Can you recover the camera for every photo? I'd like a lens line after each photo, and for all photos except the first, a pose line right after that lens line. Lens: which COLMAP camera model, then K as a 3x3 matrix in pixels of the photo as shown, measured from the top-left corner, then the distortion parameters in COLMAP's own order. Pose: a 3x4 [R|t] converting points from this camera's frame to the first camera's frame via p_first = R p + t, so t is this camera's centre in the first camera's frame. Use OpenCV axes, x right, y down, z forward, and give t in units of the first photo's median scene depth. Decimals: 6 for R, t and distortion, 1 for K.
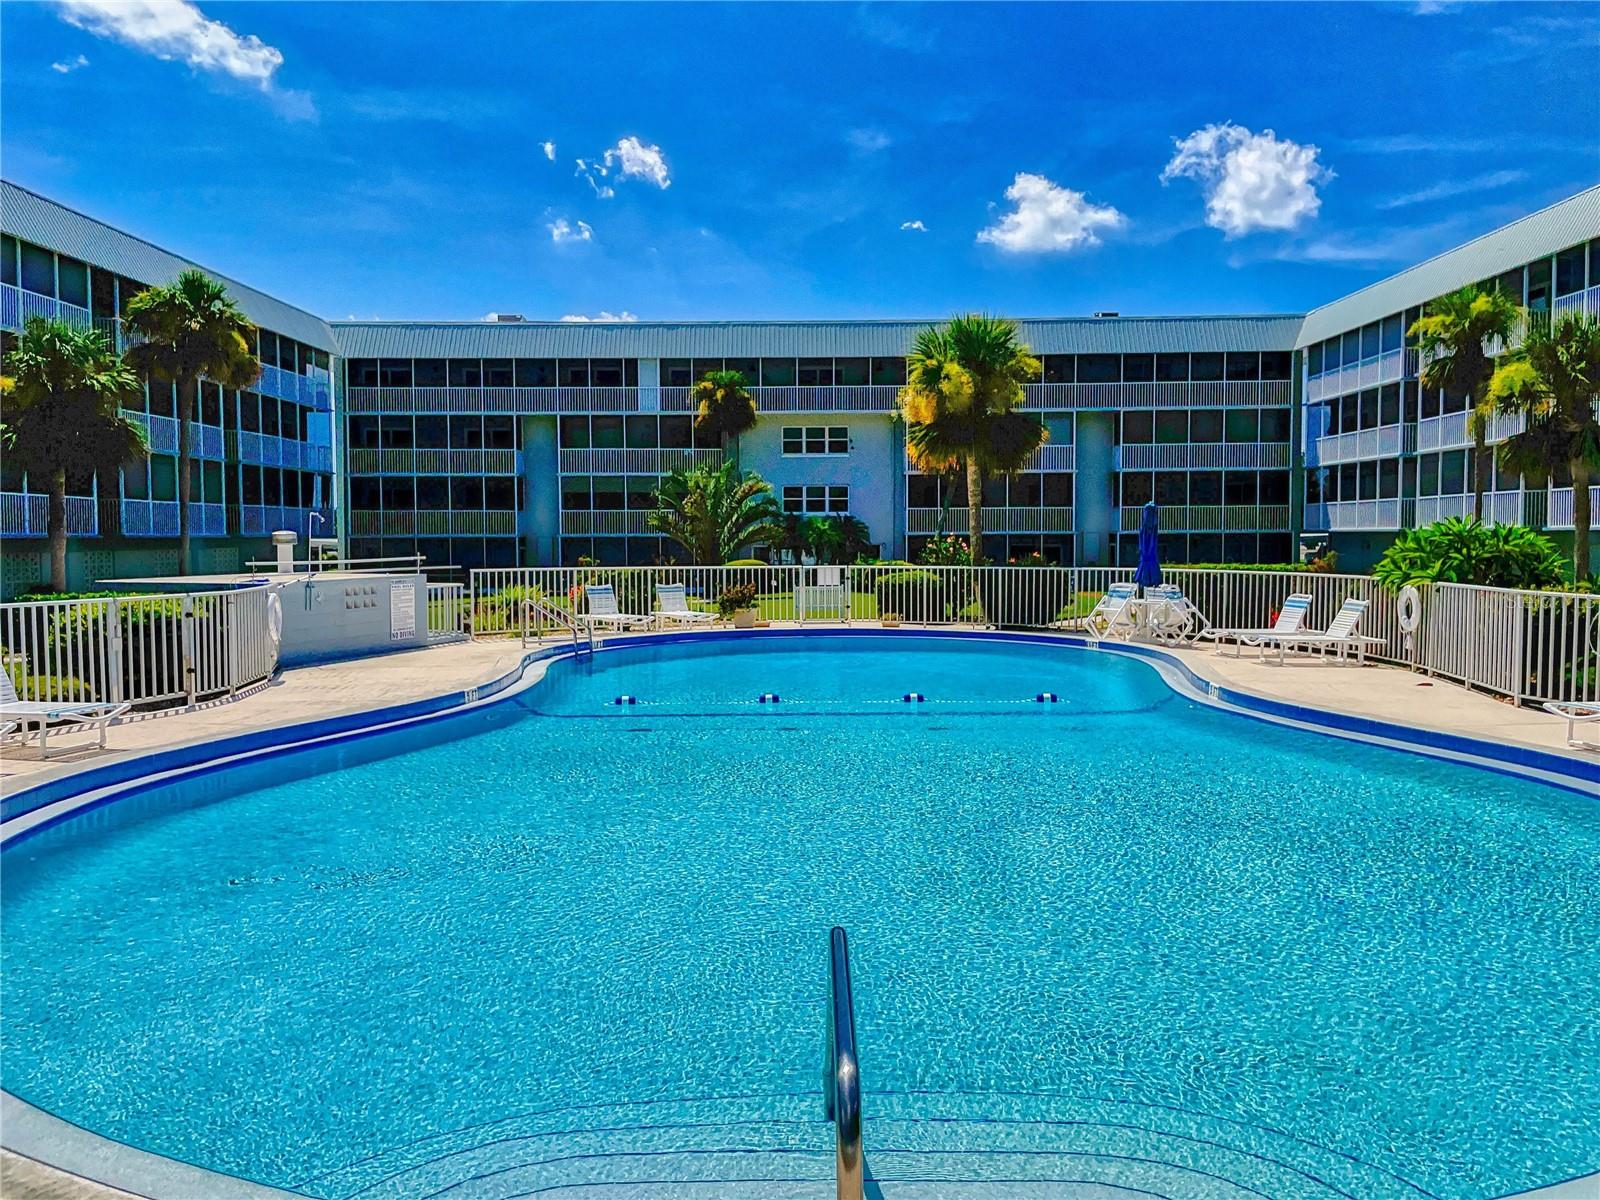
lens RADIAL K [[1207.4, 0, 800.0], [0, 1207.4, 600.0], [0, 0, 1]] dist [0.067933, -0.065567]
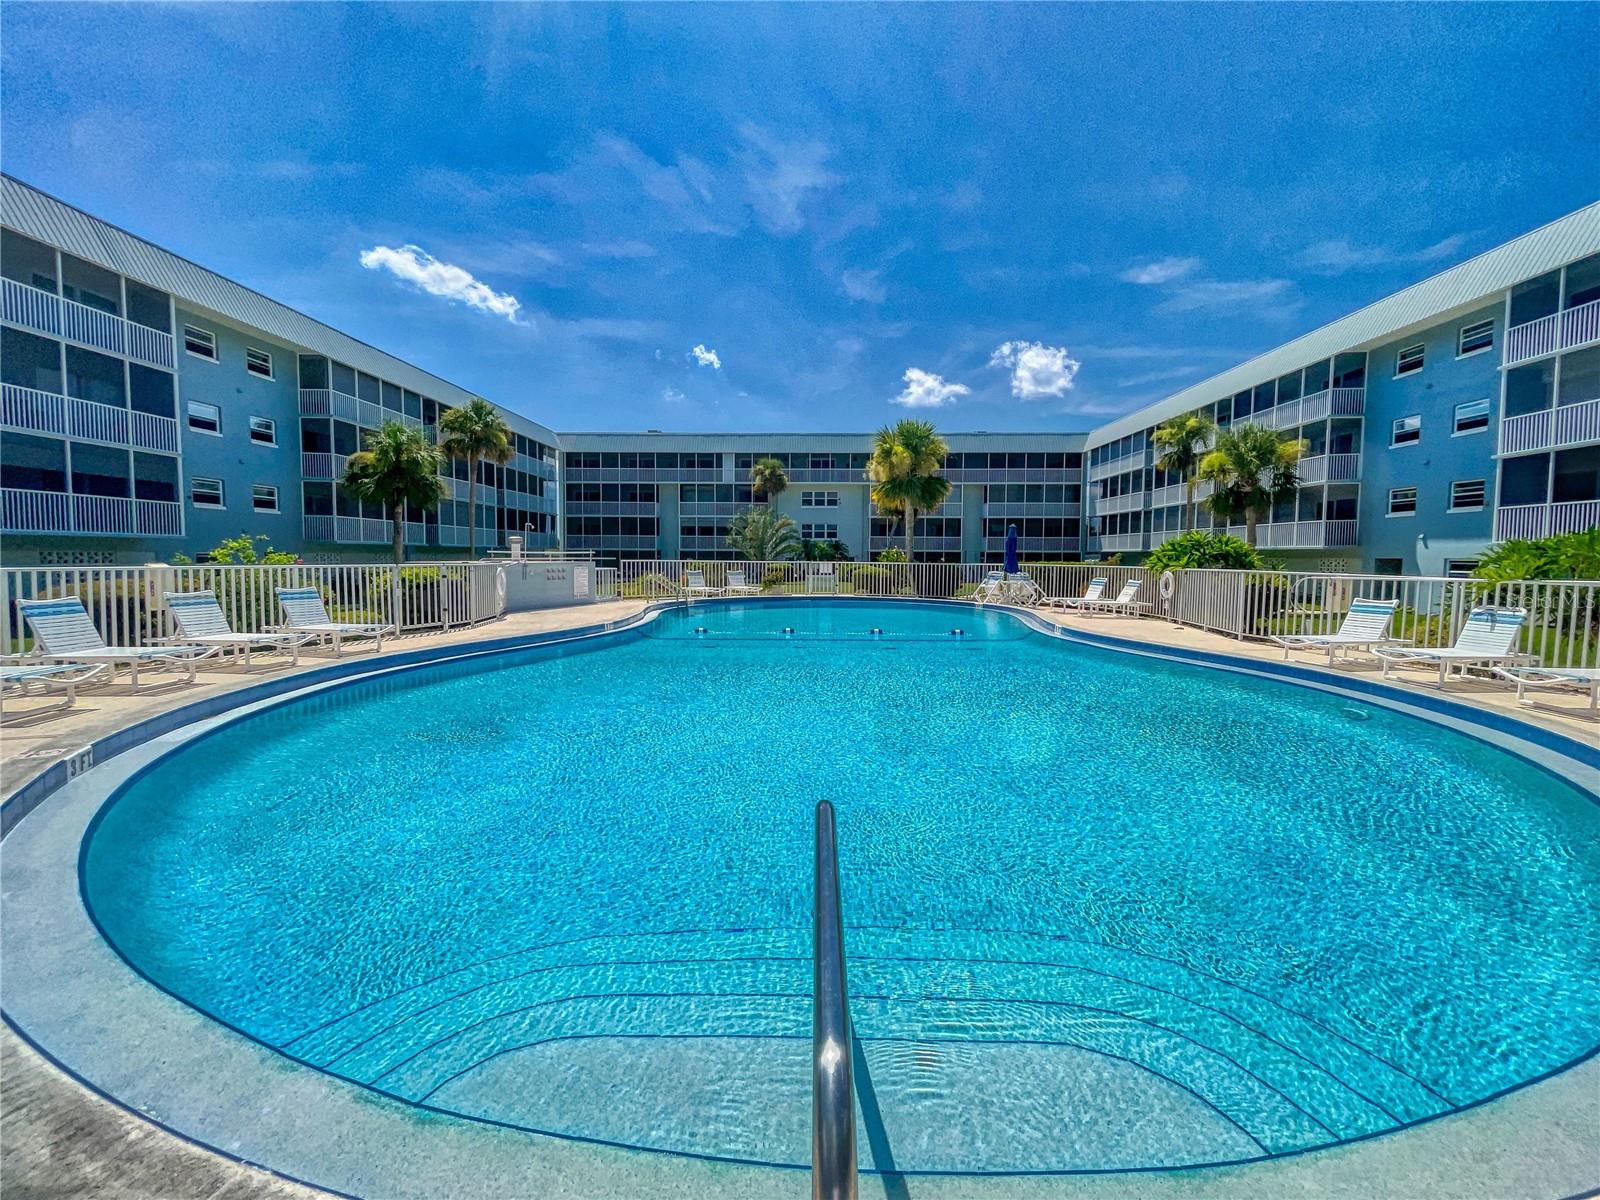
lens RADIAL K [[640.3, 0, 807.4], [0, 640.3, 596.1], [0, 0, 1]] dist [0.000952, 0.000027]
pose [[0.999904, 0.012854, -0.005173, 0.001553], [-0.012822, 0.999899, 0.006188, 0.011024], [0.005252, -0.006121, 0.999967, 0.049772]]
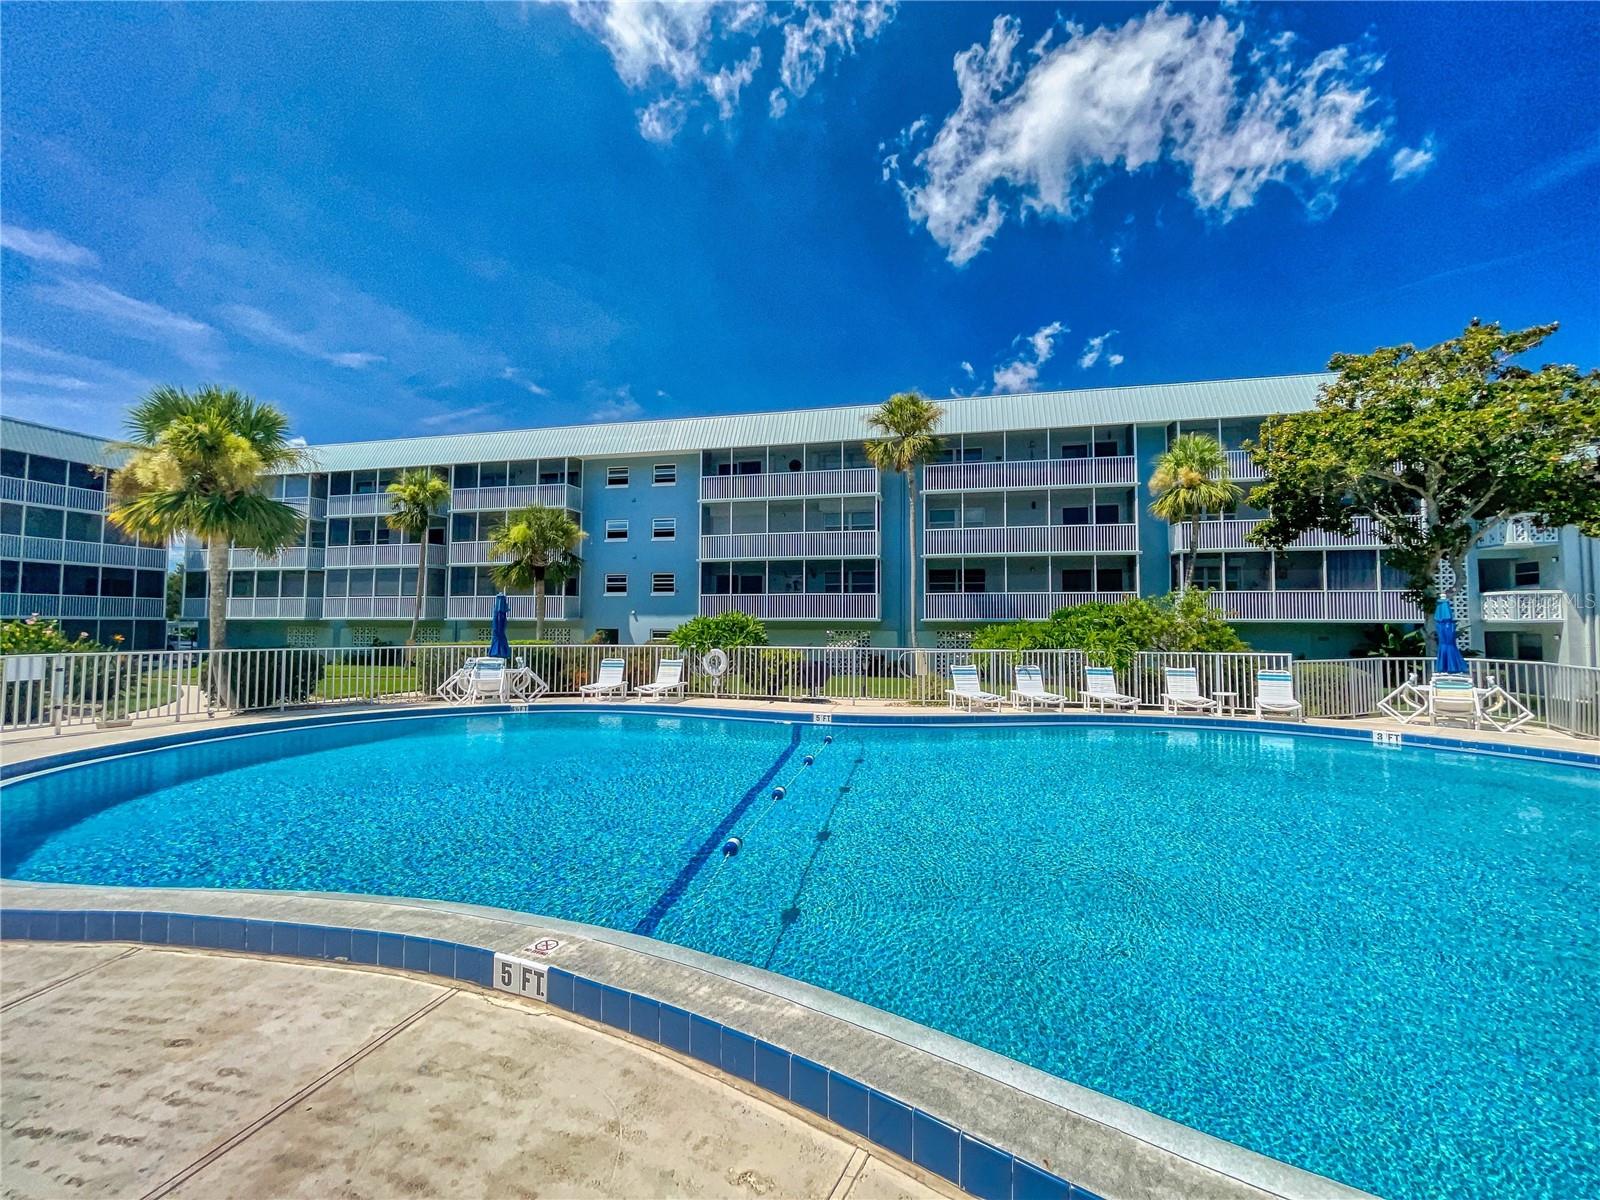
lens RADIAL K [[640.3, 0, 807.4], [0, 640.3, 596.1], [0, 0, 1]] dist [0.000952, 0.000027]
pose [[0.225468, 0.051604, 0.972883, -0.169003], [0.049342, 0.996710, -0.064303, -0.010367], [-0.973000, 0.062502, 0.222180, 0.307019]]
